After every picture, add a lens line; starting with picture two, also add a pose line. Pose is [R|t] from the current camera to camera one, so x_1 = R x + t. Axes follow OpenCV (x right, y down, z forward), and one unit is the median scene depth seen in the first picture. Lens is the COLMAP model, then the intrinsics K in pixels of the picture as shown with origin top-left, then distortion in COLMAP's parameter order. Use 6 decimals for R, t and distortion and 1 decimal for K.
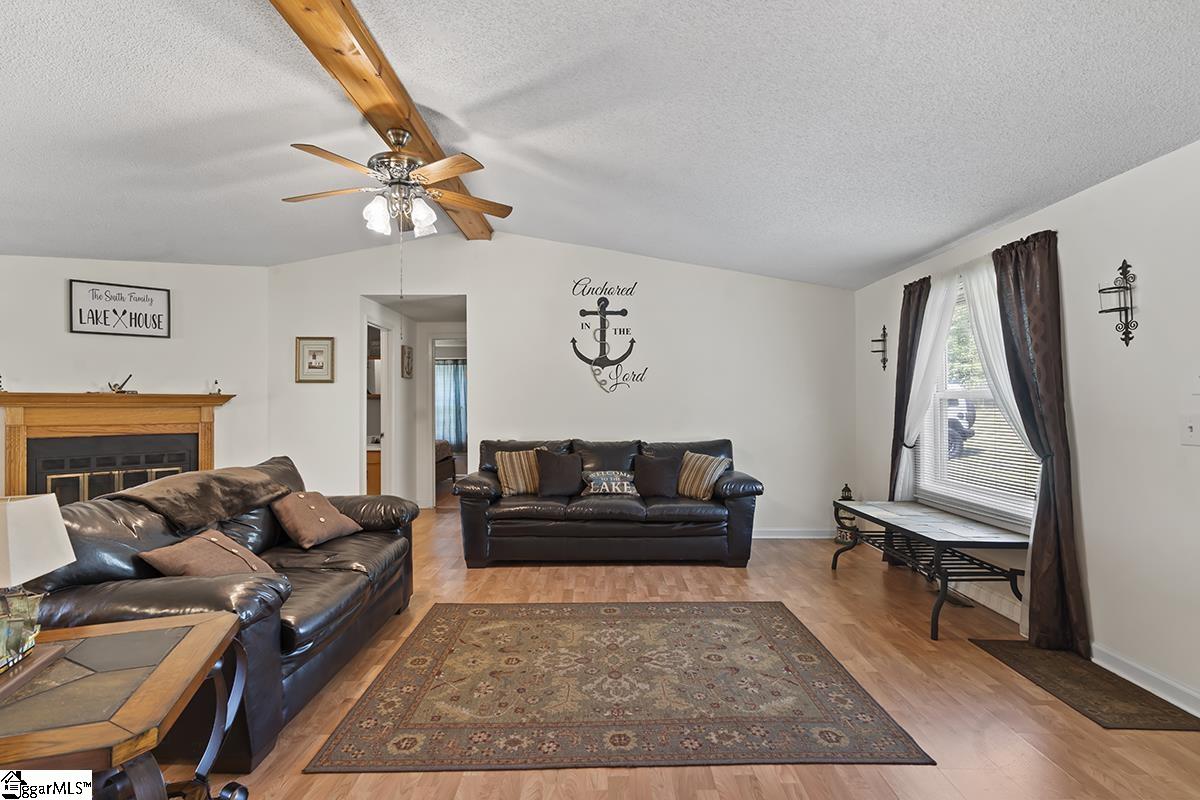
lens RADIAL K [[546.1, 0, 599.2], [0, 546.1, 400.2], [0, 0, 1]] dist [0.000926, 0.000072]
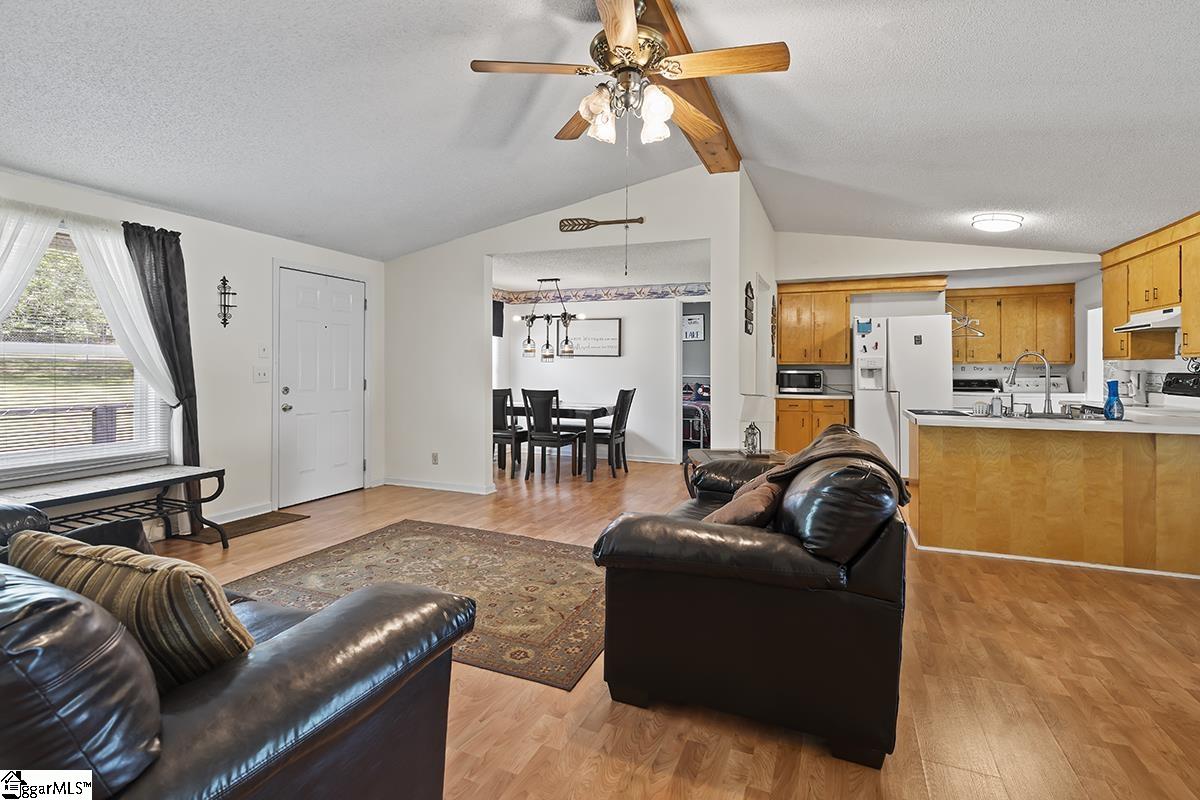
lens RADIAL K [[546.1, 0, 608.0], [0, 546.1, 367.2], [0, 0, 1]] dist [0.000926, 0.000072]
pose [[-0.926932, -0.001166, 0.375227, -0.713949], [-0.005072, 0.999943, -0.009420, 0.031434], [-0.375195, -0.010635, -0.926885, 1.957130]]
